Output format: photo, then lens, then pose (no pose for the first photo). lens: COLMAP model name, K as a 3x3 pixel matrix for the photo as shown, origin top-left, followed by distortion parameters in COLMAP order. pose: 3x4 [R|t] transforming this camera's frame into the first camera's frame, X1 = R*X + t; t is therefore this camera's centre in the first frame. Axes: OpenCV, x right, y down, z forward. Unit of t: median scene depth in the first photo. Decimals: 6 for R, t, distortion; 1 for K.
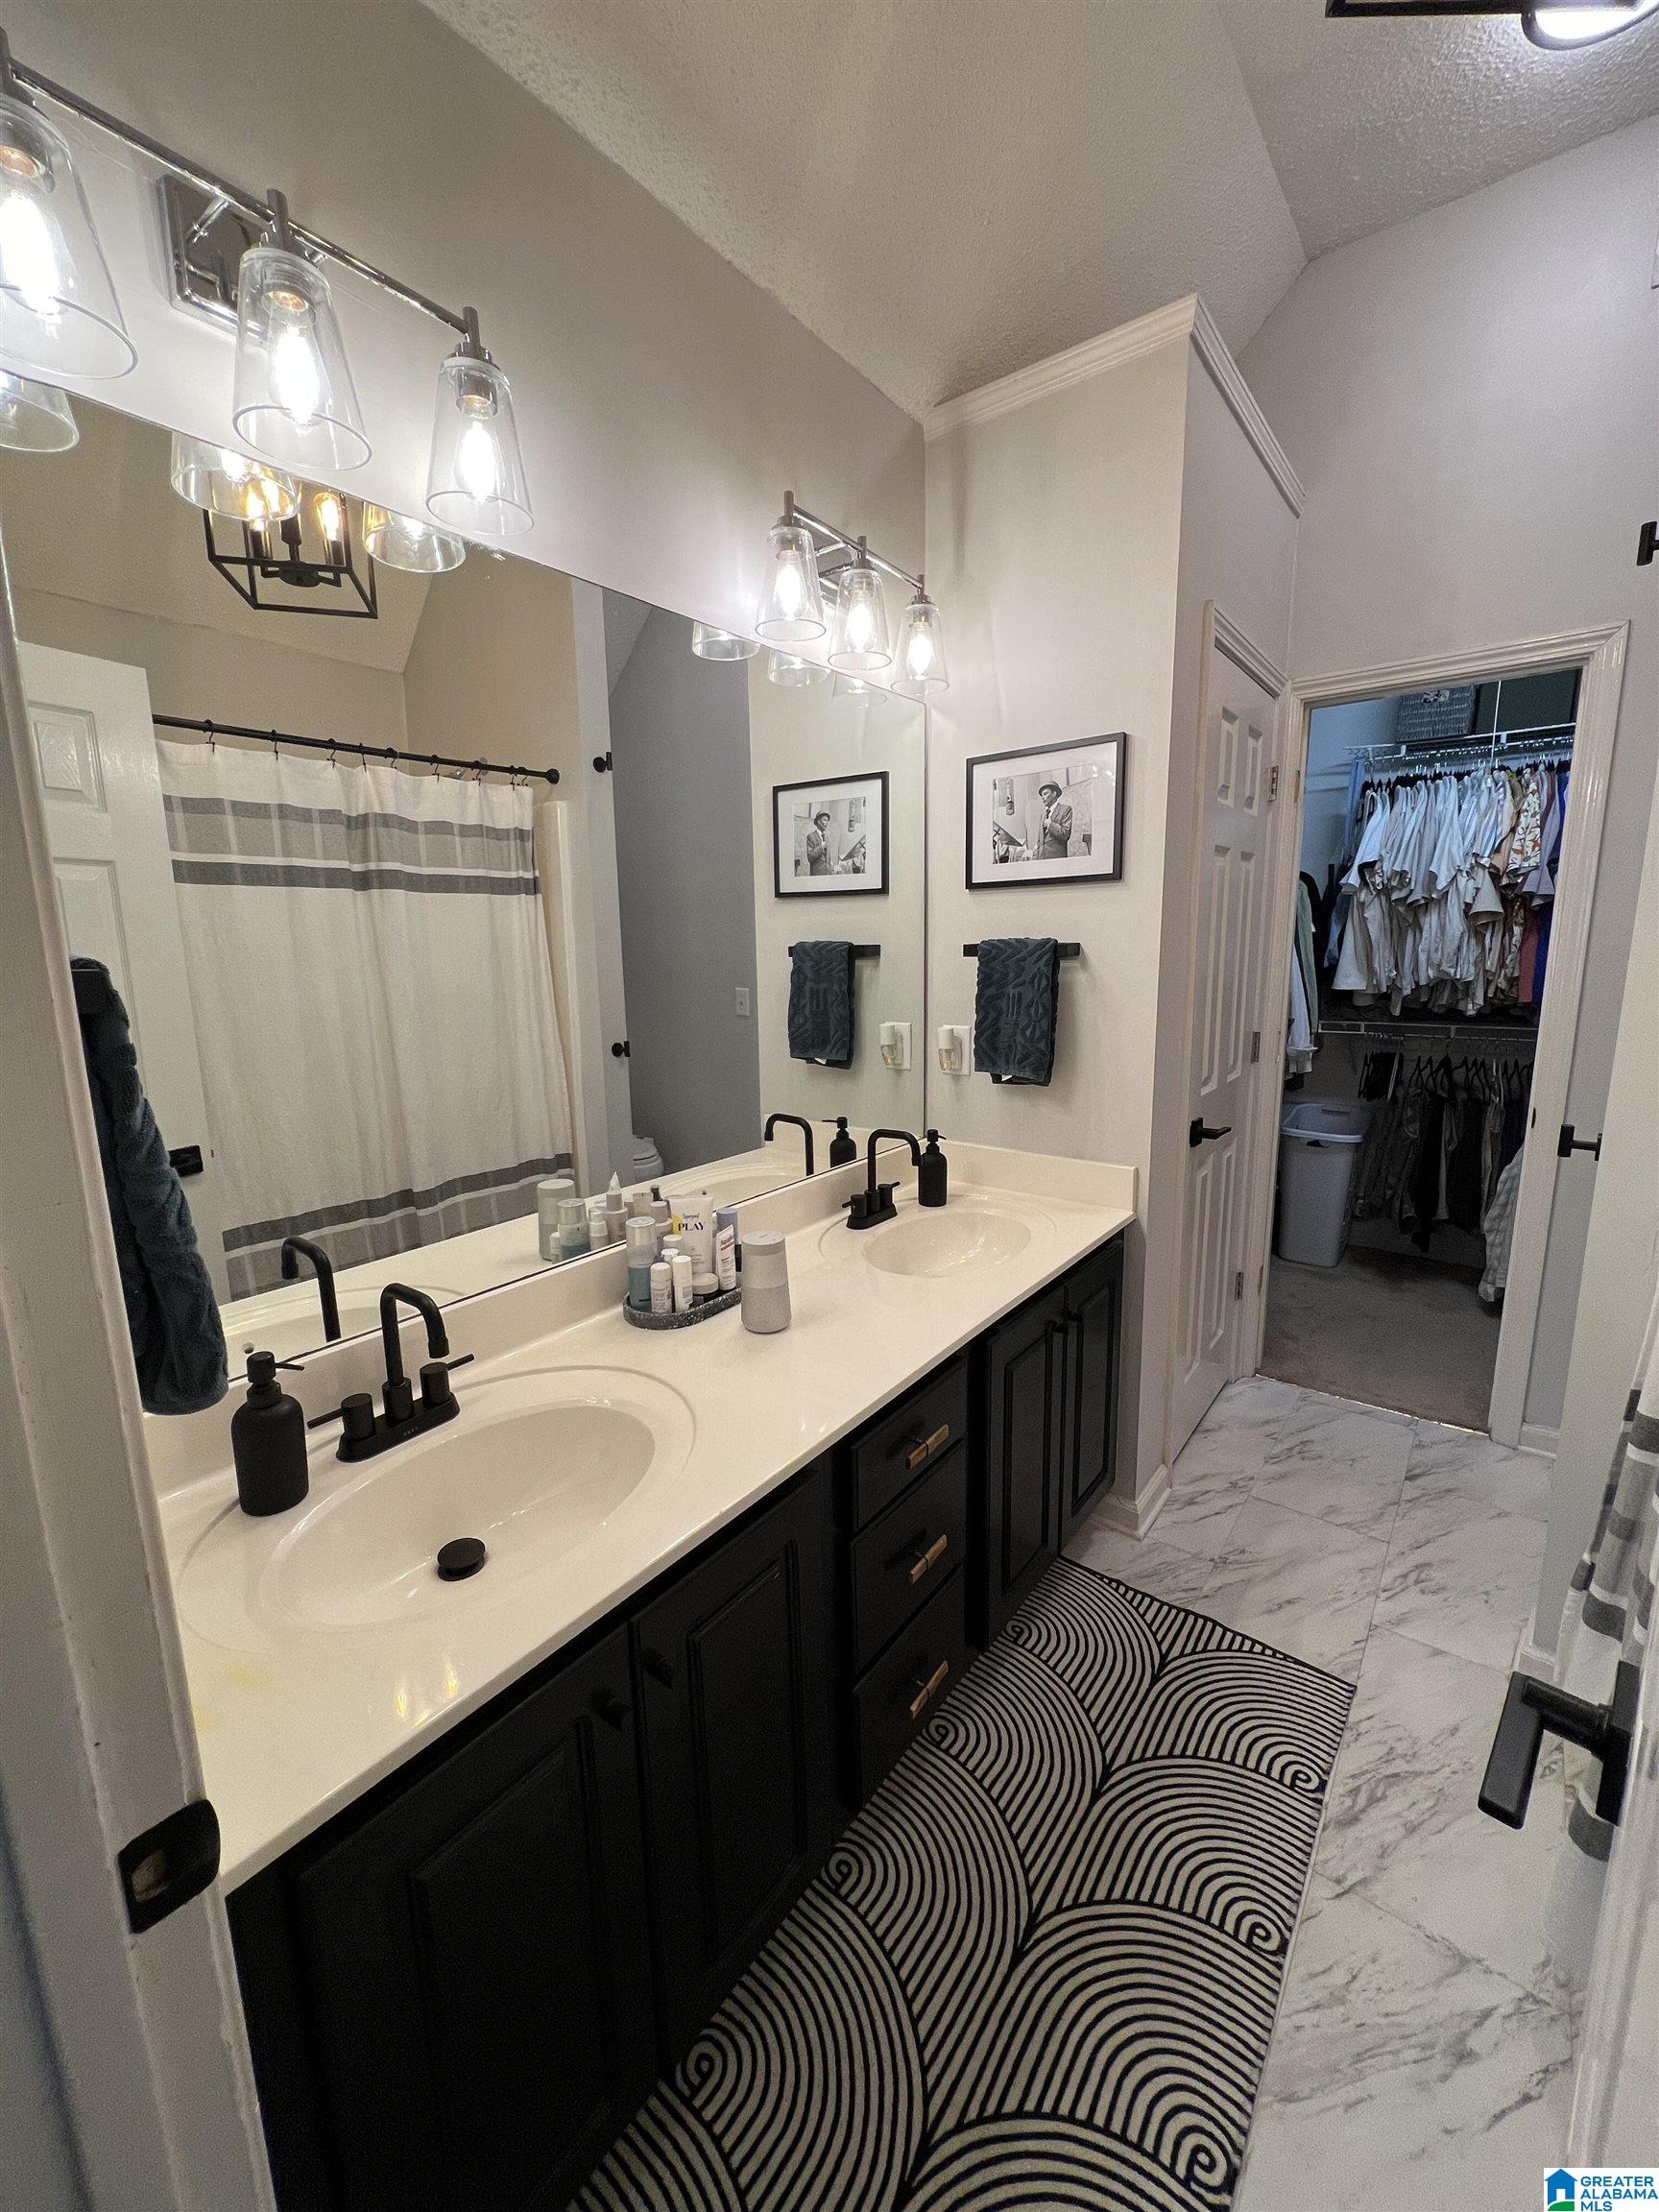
lens RADIAL K [[887.6, 0, 827.5], [0, 887.6, 1097.5], [0, 0, 1]] dist [-0.000336, 0.000039]
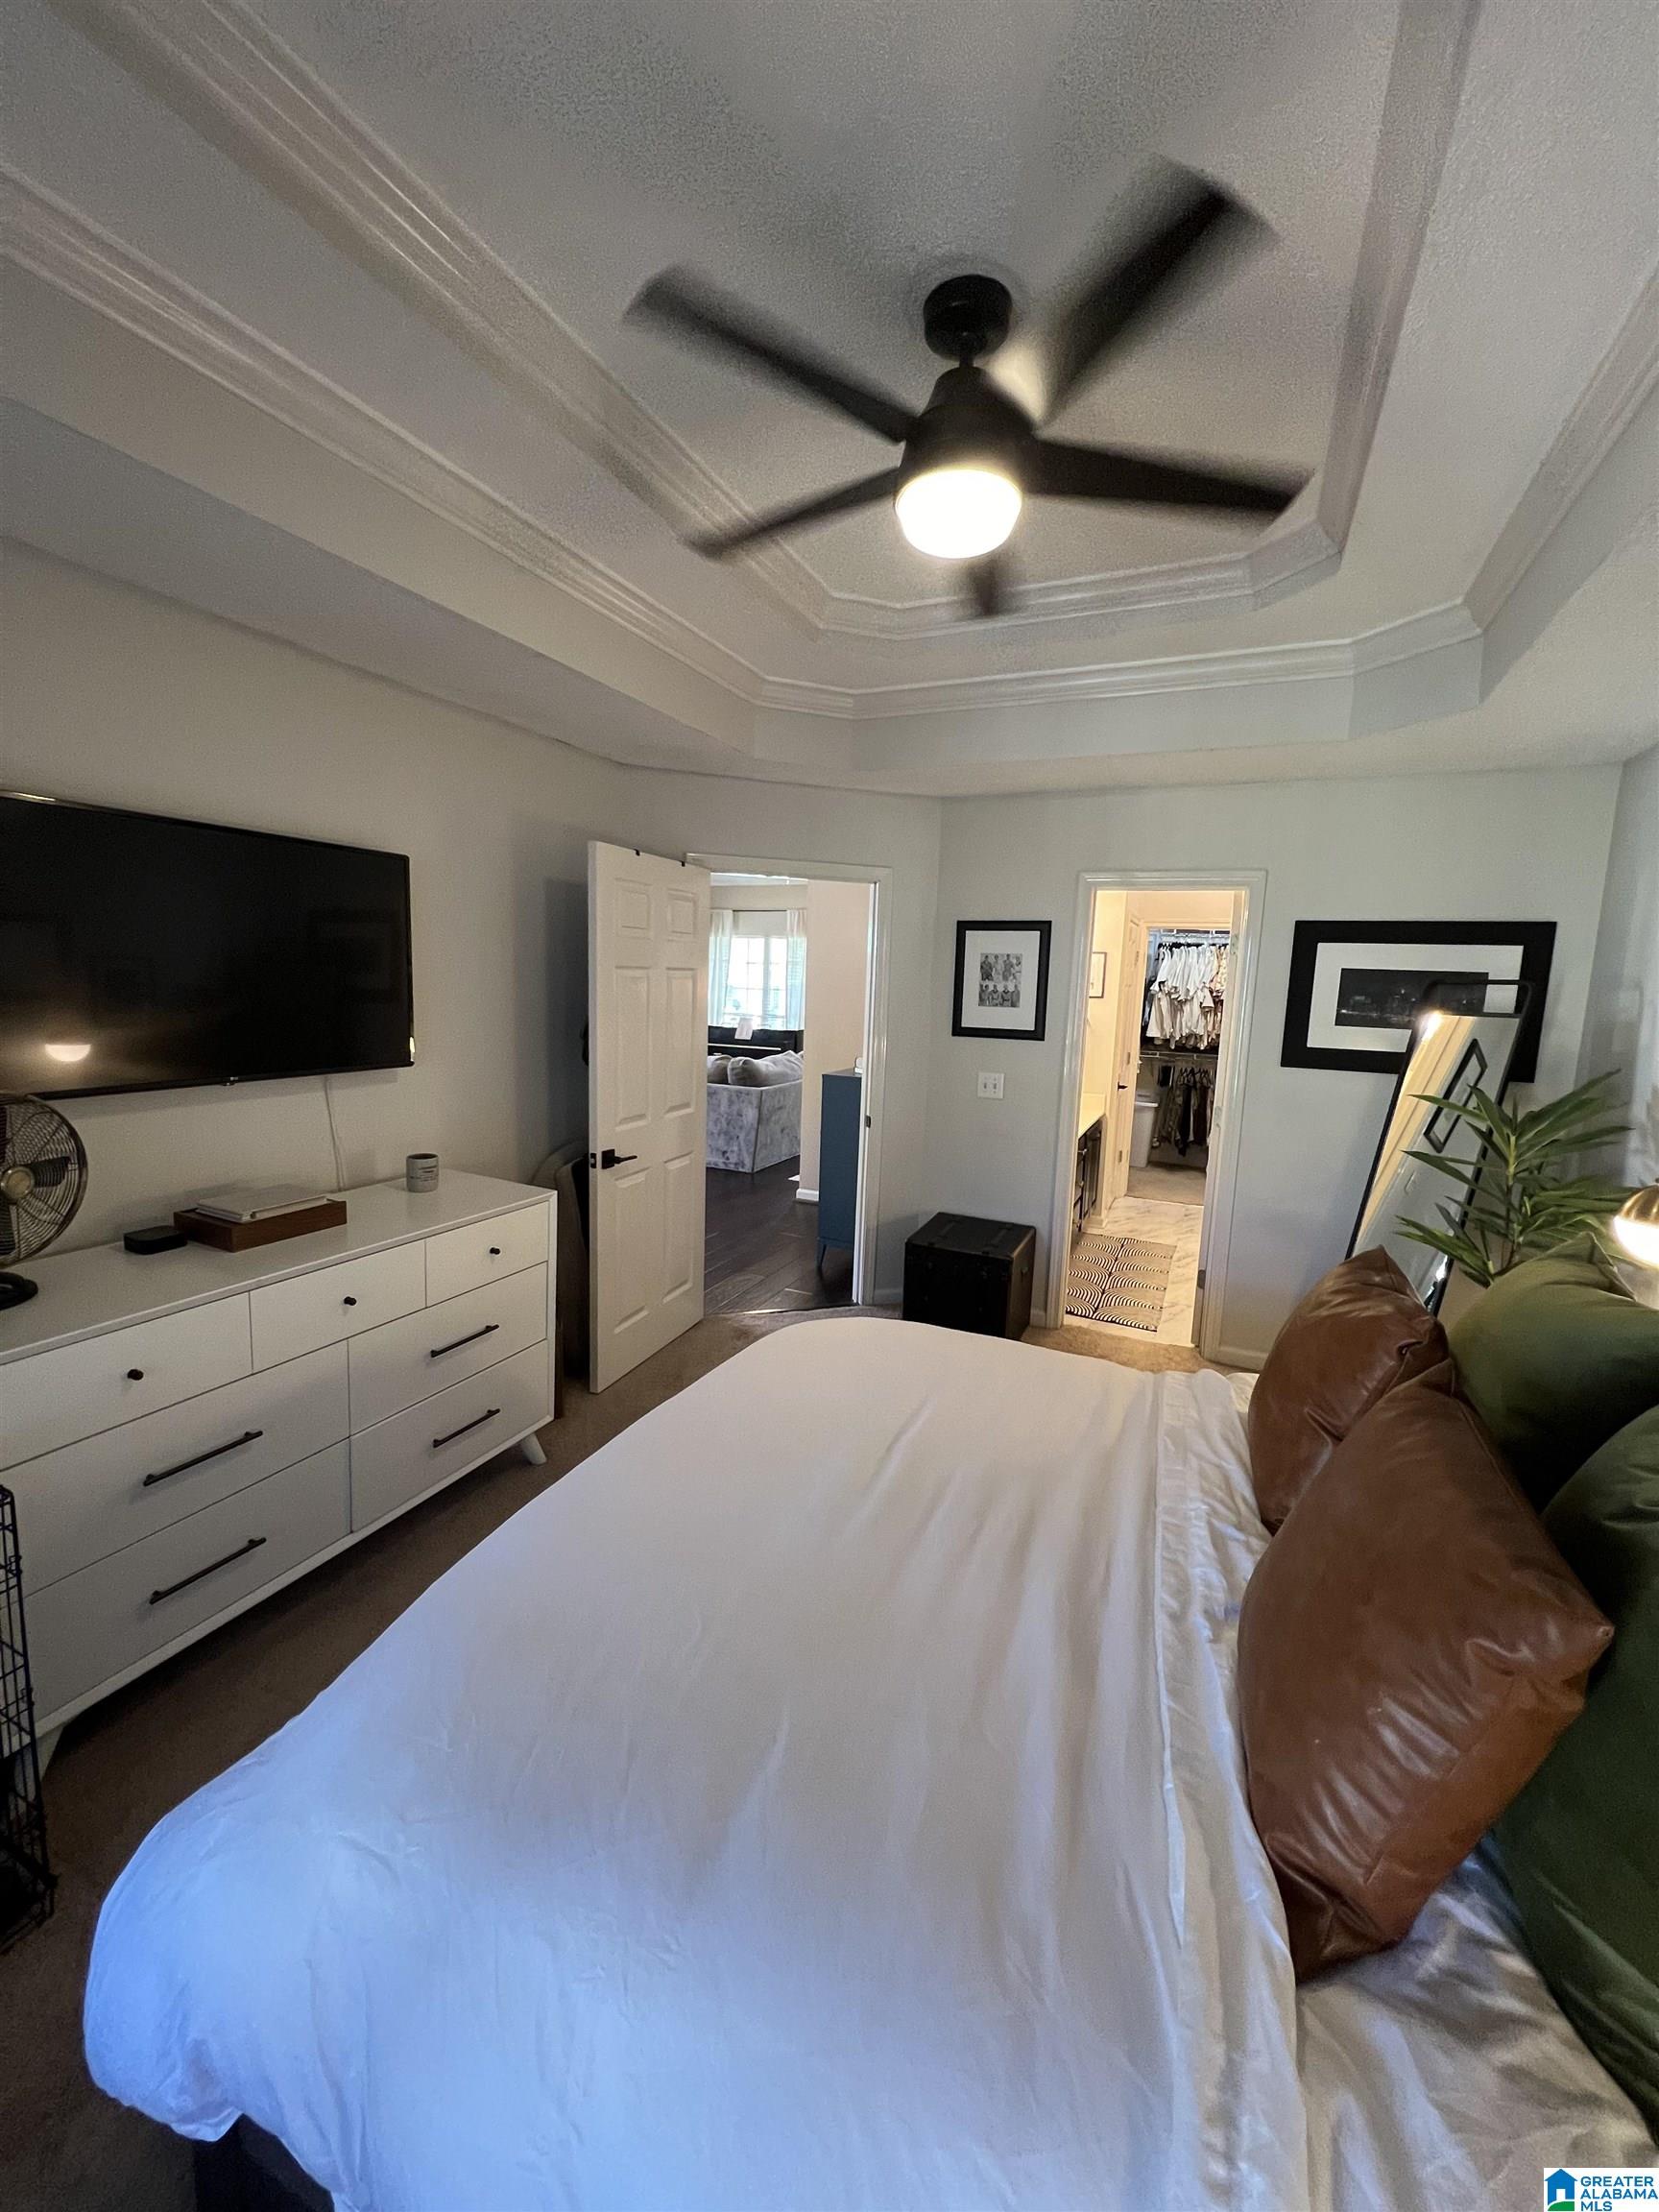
lens RADIAL K [[887.6, 0, 832.7], [0, 887.6, 1090.9], [0, 0, 1]] dist [-0.000336, 0.000039]
pose [[0.971197, 0.018321, 0.237574, -0.728844], [-0.010366, 0.999344, -0.034693, 0.100581], [-0.238054, 0.031231, 0.970750, -0.973513]]
